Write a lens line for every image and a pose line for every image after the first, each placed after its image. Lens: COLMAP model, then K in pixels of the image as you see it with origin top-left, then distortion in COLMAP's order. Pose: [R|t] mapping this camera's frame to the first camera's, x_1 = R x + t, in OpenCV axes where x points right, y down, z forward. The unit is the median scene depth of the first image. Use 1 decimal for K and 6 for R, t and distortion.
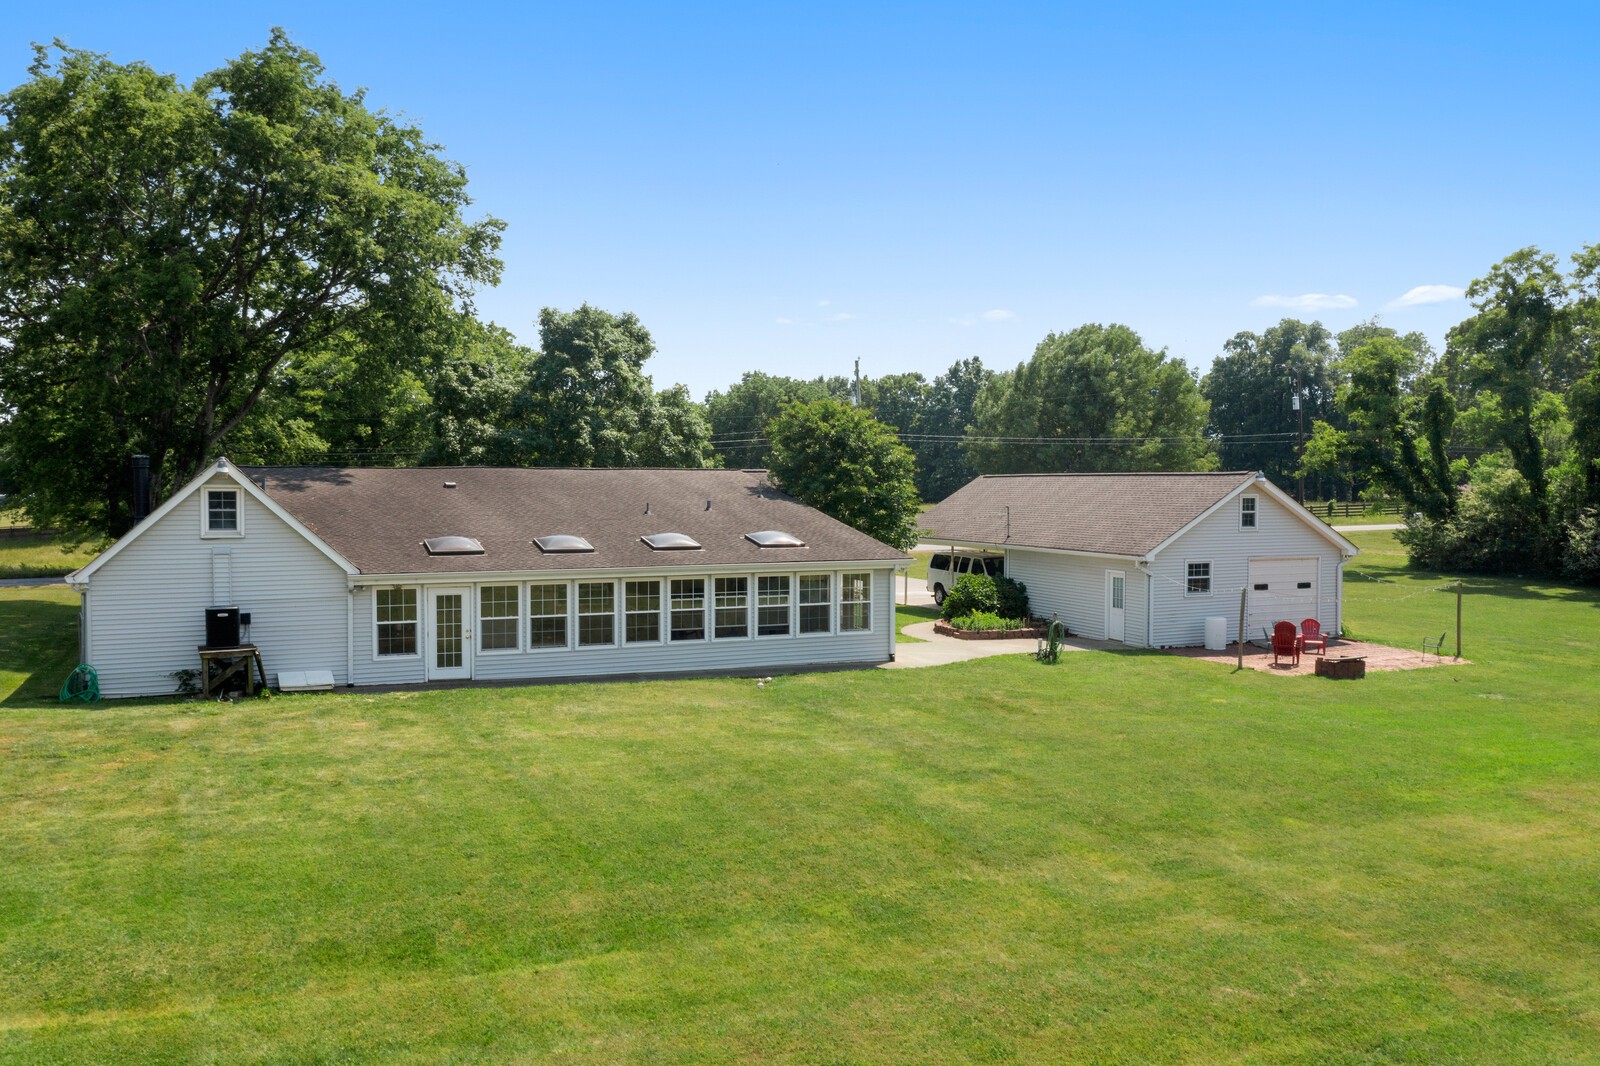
lens RADIAL K [[1299.0, 0, 800.0], [0, 1299.0, 533.0], [0, 0, 1]] dist [-0.003049, -0.000210]
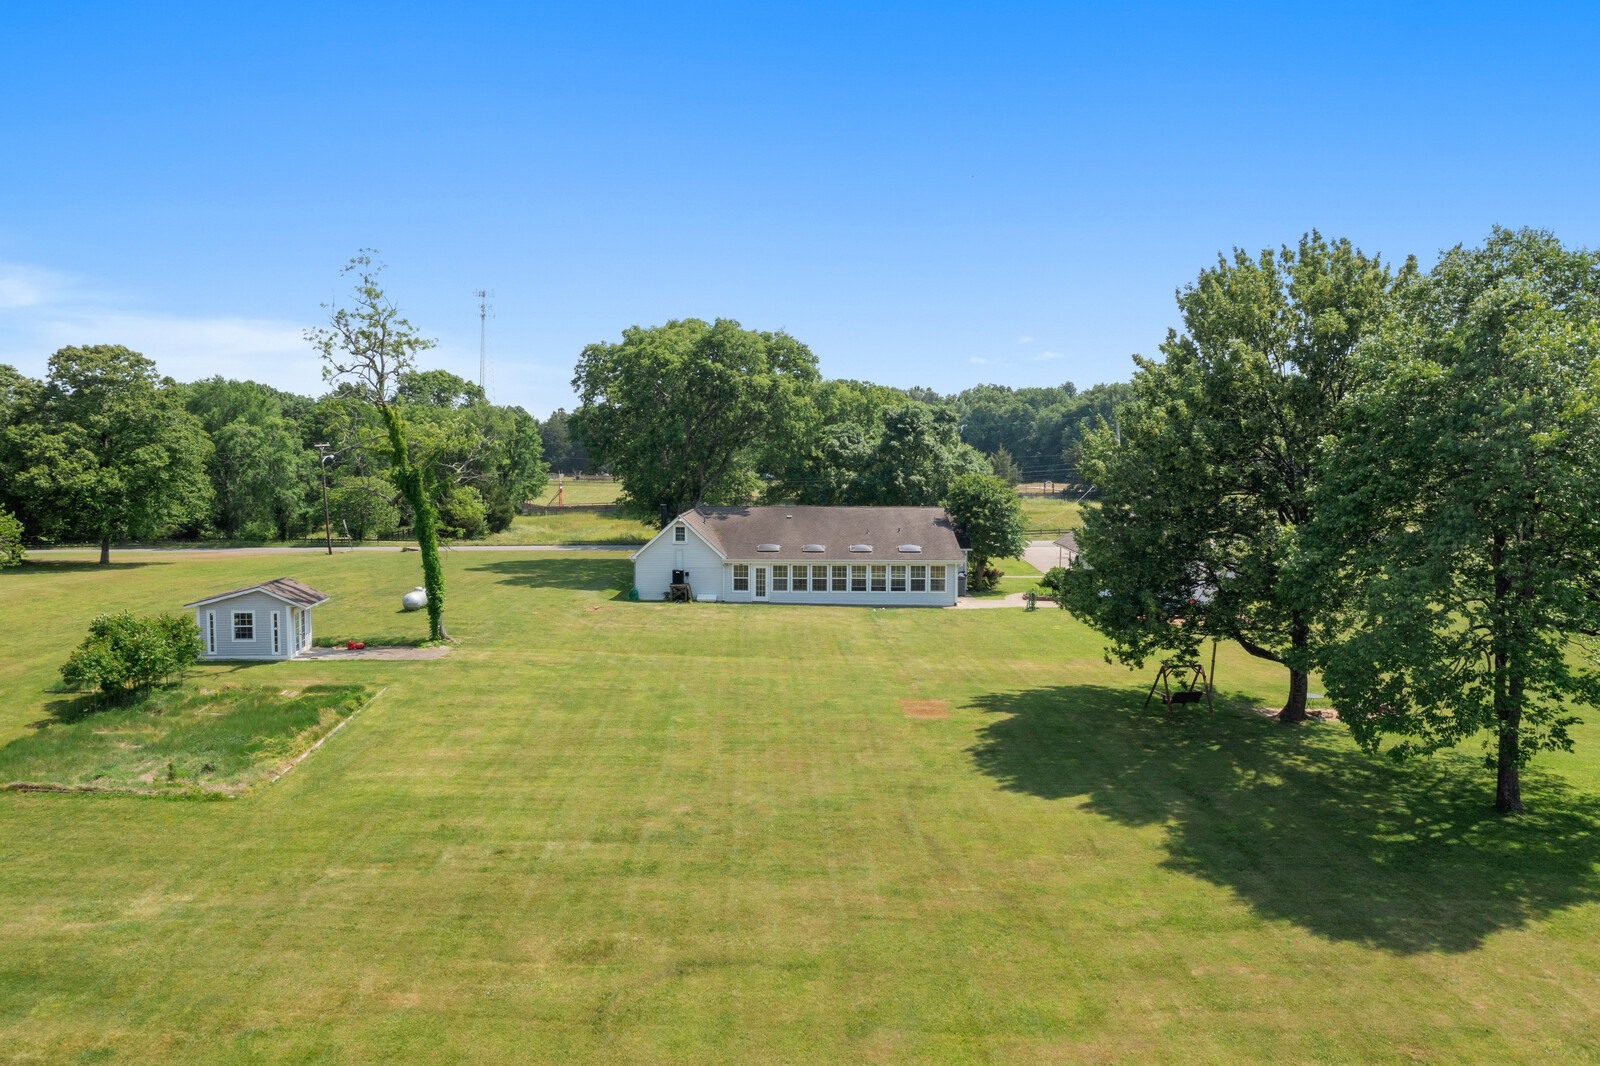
lens RADIAL K [[1299.0, 0, 800.0], [0, 1299.0, 533.0], [0, 0, 1]] dist [-0.003049, -0.000210]
pose [[0.907770, 0.030697, -0.418344, 0.824916], [-0.019573, 0.999332, 0.030855, -0.096849], [0.419011, -0.019821, 0.907765, -1.223268]]
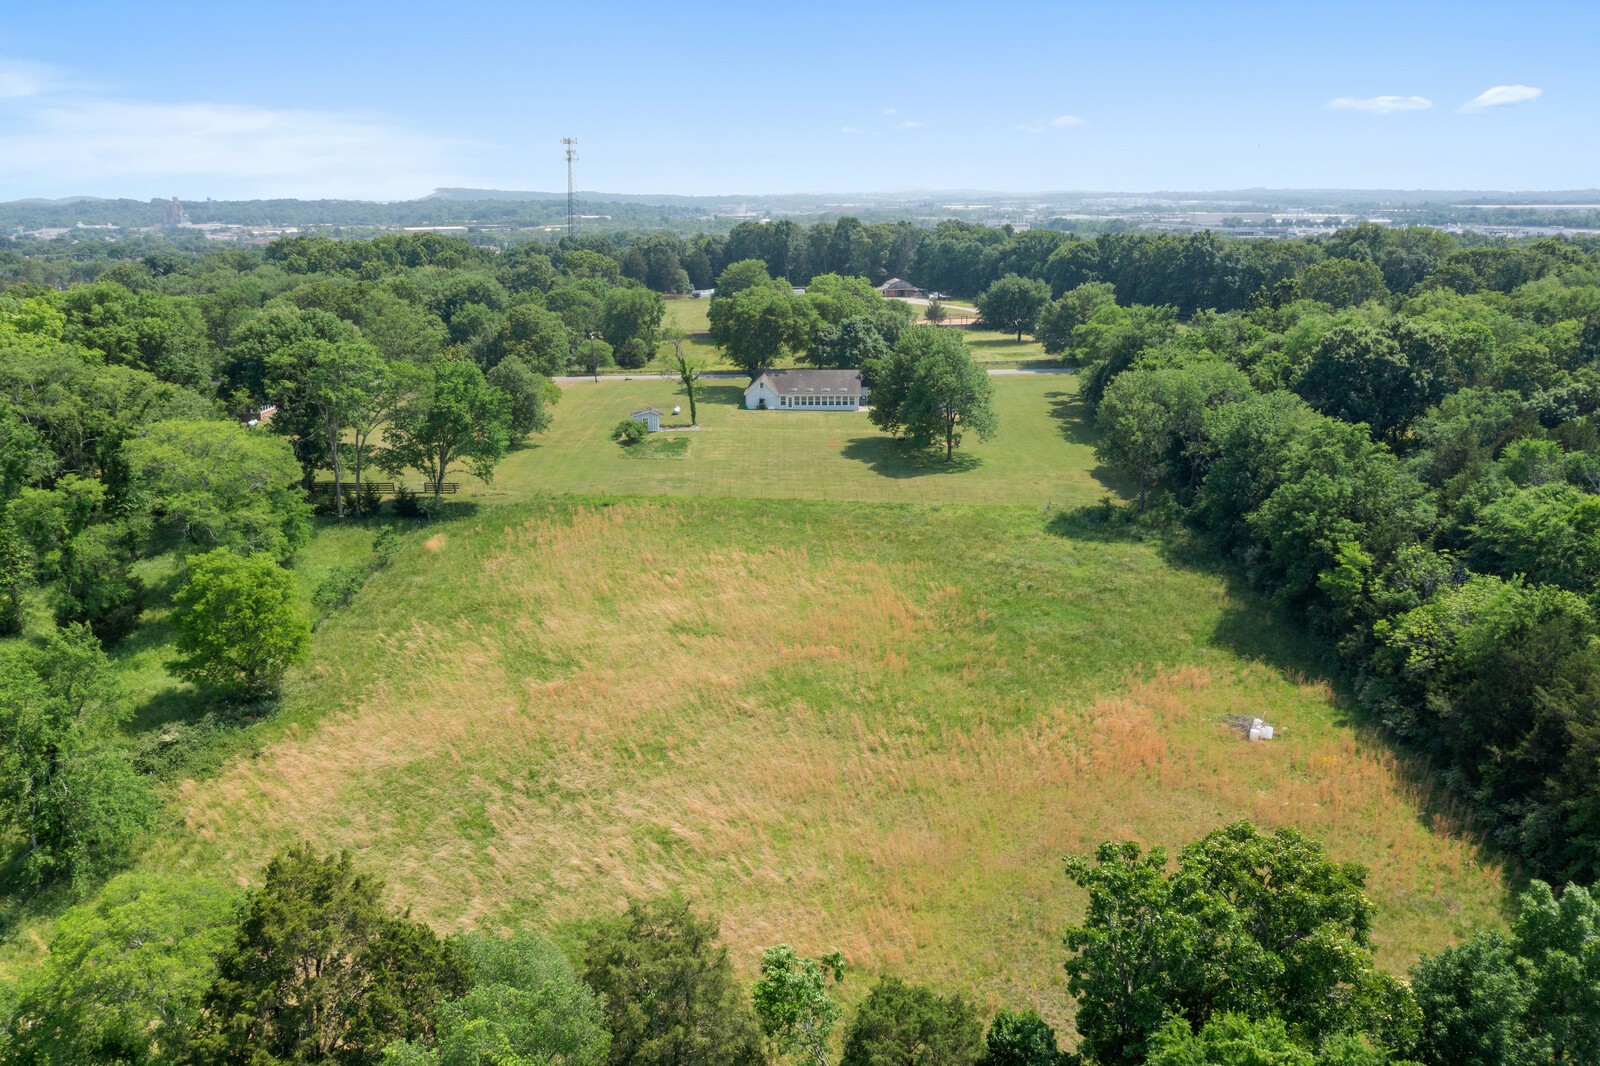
lens RADIAL K [[1299.0, 0, 800.0], [0, 1299.0, 533.0], [0, 0, 1]] dist [-0.003049, -0.000210]
pose [[0.899515, 0.101776, -0.424870, 2.816126], [-0.010759, 0.977353, 0.211344, -0.715347], [0.436758, -0.185536, 0.880238, -5.274866]]
